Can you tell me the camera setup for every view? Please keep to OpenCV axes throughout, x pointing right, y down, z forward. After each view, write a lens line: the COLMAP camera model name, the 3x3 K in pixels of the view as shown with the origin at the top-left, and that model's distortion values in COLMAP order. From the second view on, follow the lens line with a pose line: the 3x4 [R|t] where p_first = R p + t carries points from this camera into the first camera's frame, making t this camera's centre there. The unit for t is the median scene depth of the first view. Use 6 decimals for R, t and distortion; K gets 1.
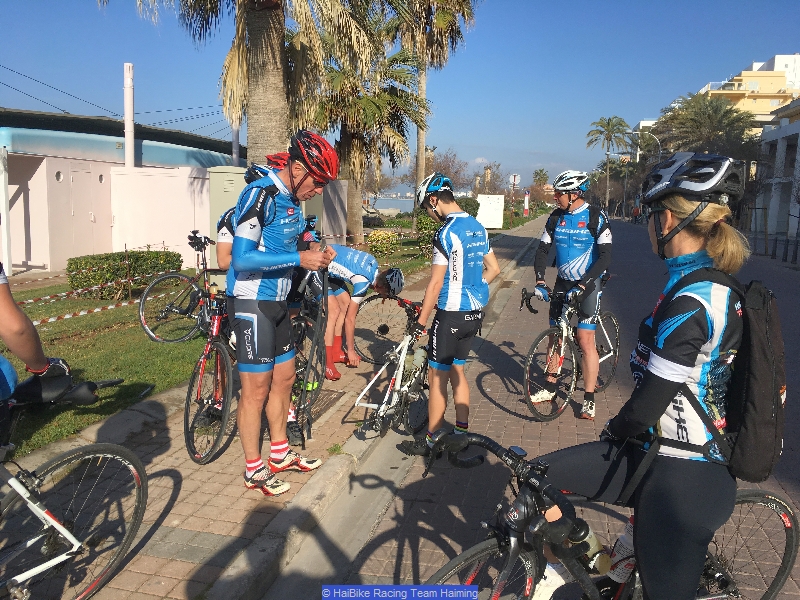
lens RADIAL K [[650.0, 0, 418.2], [0, 650.0, 290.4], [0, 0, 1]] dist [0.058070, -0.062630]
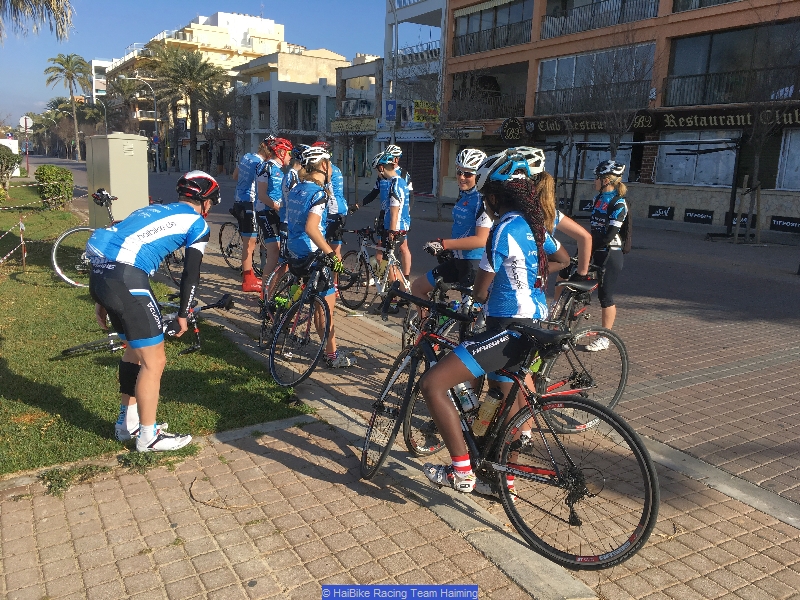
lens RADIAL K [[650.0, 0, 401.6], [0, 650.0, 291.6], [0, 0, 1]] dist [0.058070, -0.062630]
pose [[0.720896, -0.141241, 0.678498, -1.180432], [0.083950, 0.989600, 0.116806, -0.012111], [-0.687940, -0.027245, 0.725256, -0.315610]]
